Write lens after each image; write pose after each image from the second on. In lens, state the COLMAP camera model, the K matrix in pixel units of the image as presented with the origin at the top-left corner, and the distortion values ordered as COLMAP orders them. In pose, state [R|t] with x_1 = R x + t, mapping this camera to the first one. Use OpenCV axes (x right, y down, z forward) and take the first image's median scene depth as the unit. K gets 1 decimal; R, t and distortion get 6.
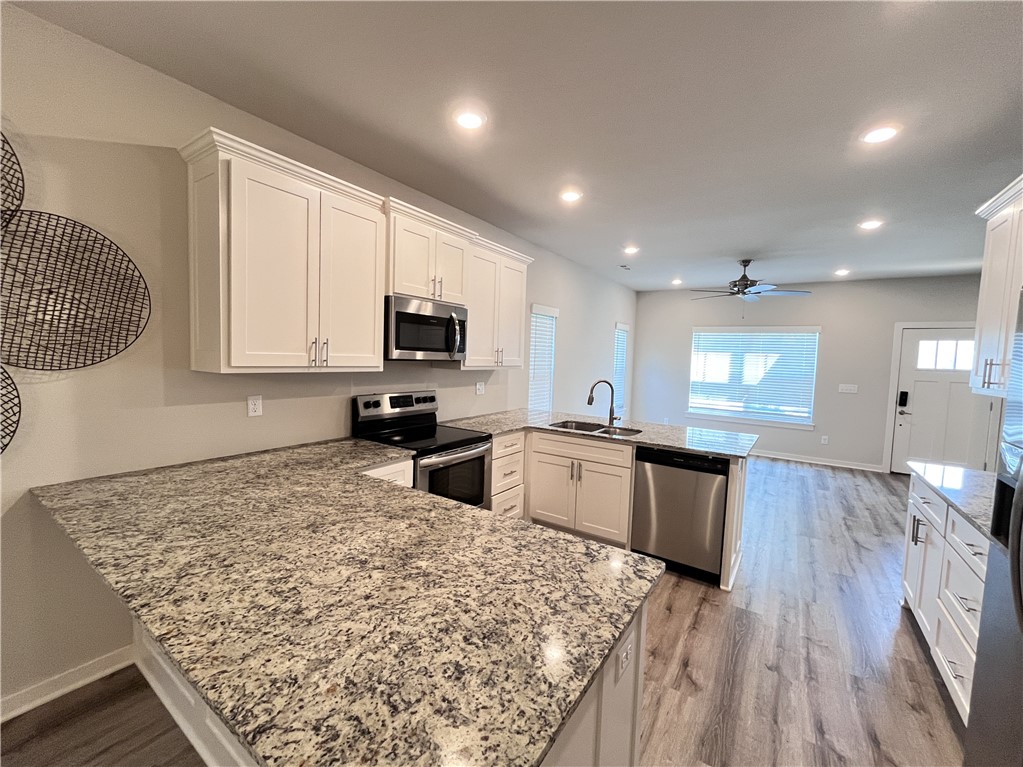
lens RADIAL K [[415.6, 0, 511.5], [0, 415.6, 383.5], [0, 0, 1]] dist [0.000423, 0.000120]
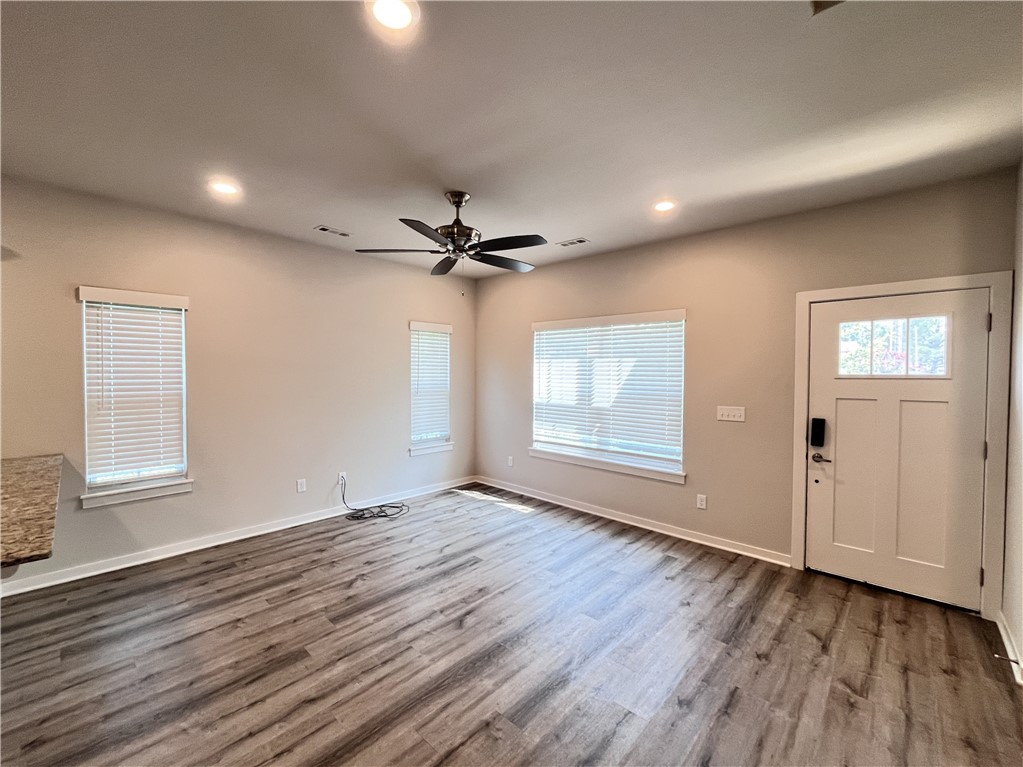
lens RADIAL K [[415.6, 0, 511.5], [0, 415.6, 383.5], [0, 0, 1]] dist [0.000423, 0.000120]
pose [[0.986243, -0.021398, -0.163911, 0.633256], [0.013370, 0.998663, -0.049925, -0.004436], [0.164760, 0.047047, 0.985211, 0.398541]]
